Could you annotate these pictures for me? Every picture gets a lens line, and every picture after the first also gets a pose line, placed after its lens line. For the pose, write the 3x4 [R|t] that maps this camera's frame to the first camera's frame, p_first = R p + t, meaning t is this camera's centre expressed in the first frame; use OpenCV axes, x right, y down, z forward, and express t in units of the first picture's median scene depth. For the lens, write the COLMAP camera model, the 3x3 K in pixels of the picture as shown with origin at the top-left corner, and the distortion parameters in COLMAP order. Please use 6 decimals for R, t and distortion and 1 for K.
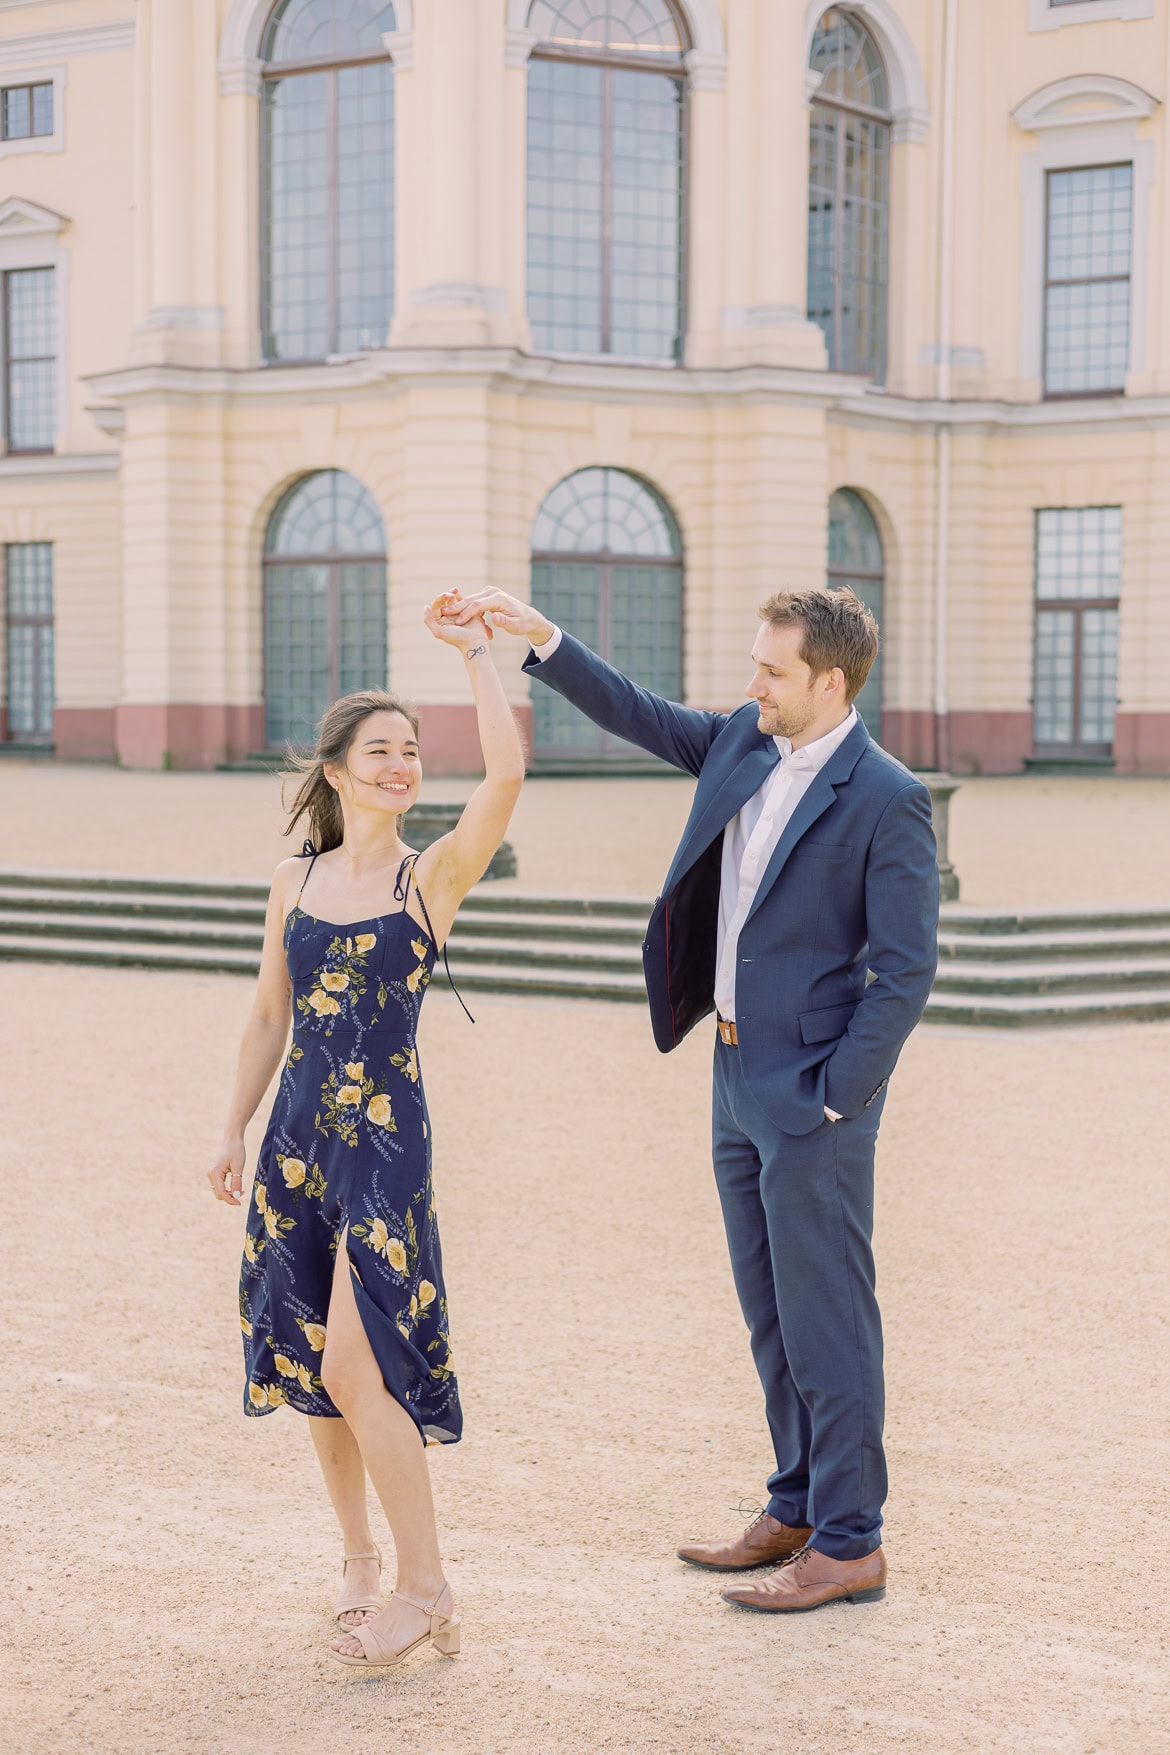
lens RADIAL K [[2449.4, 0, 609.7], [0, 2449.4, 914.0], [0, 0, 1]] dist [0.008100, 0.060083]
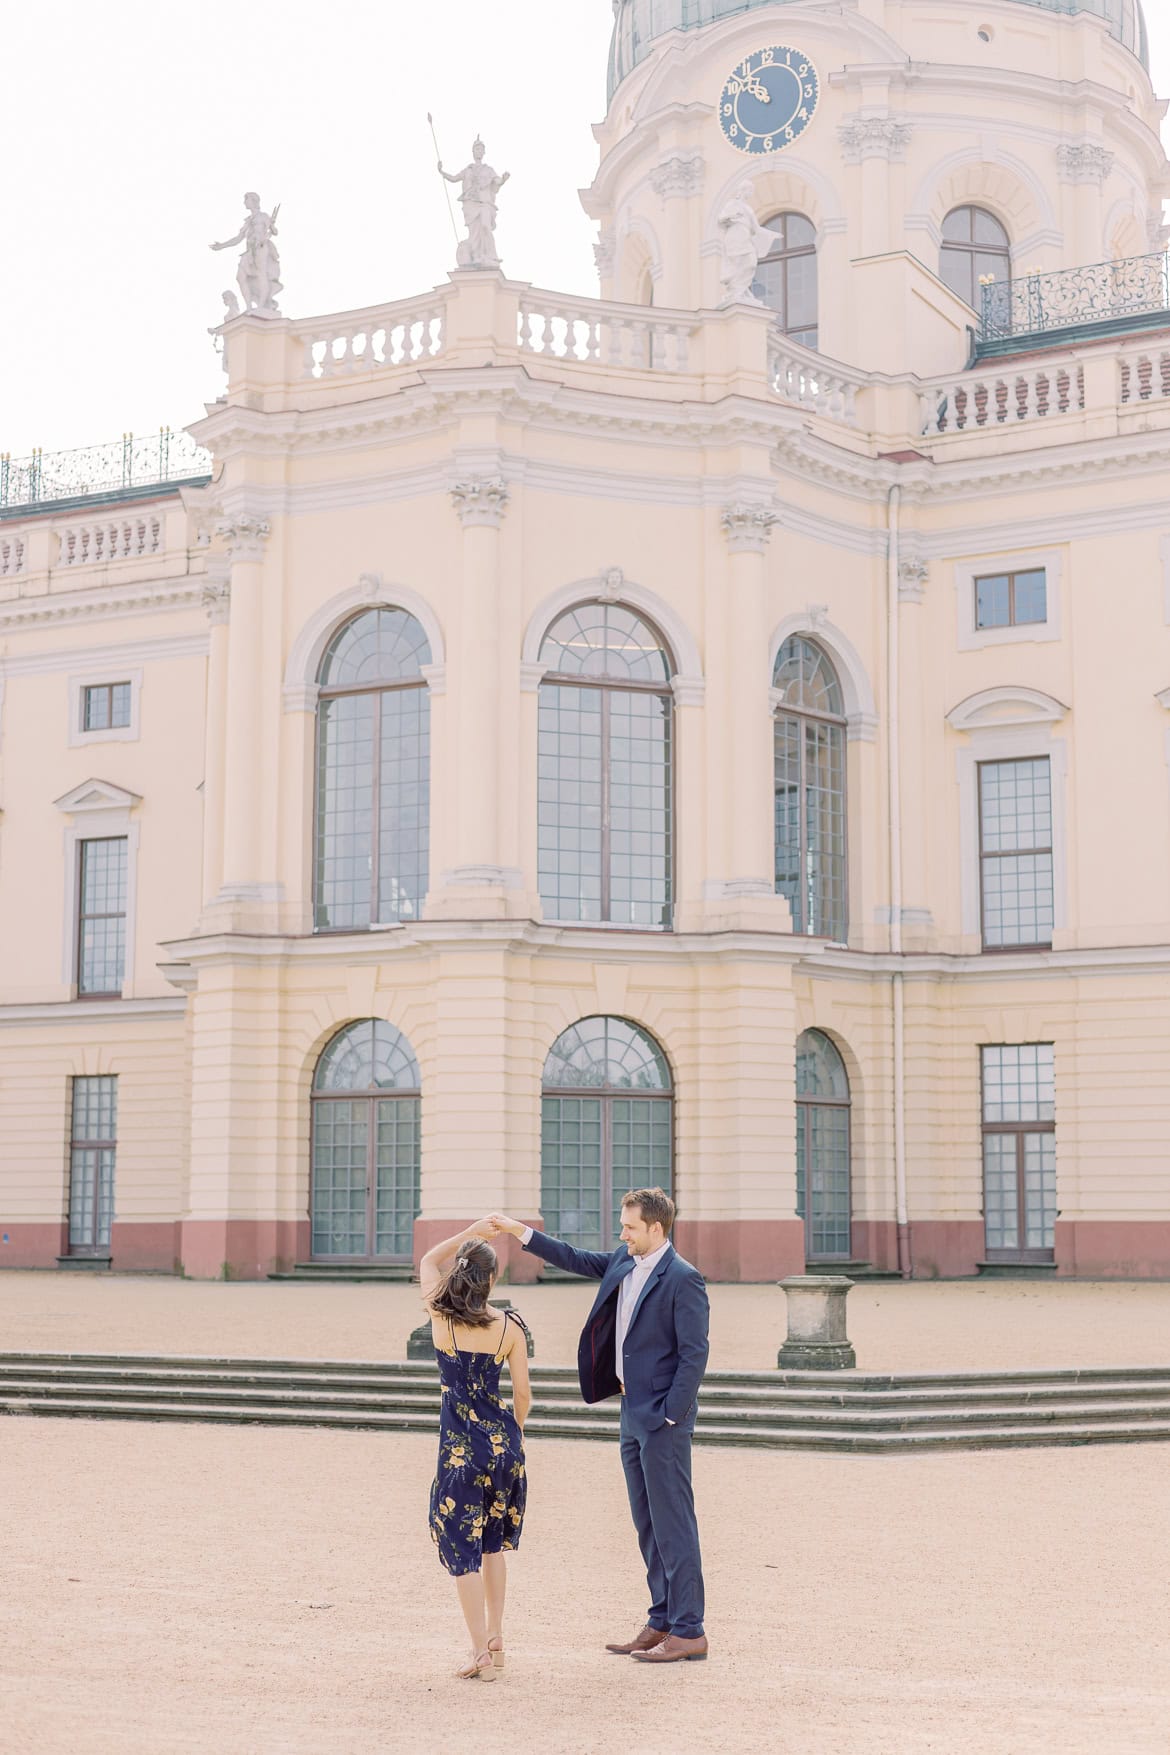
lens RADIAL K [[2449.4, 0, 609.7], [0, 2449.4, 914.0], [0, 0, 1]] dist [0.008100, 0.060083]
pose [[0.999951, -0.008474, -0.005029, 0.006014], [0.007262, 0.978701, -0.205161, 0.010179], [0.006661, 0.205114, 0.978715, -0.149494]]
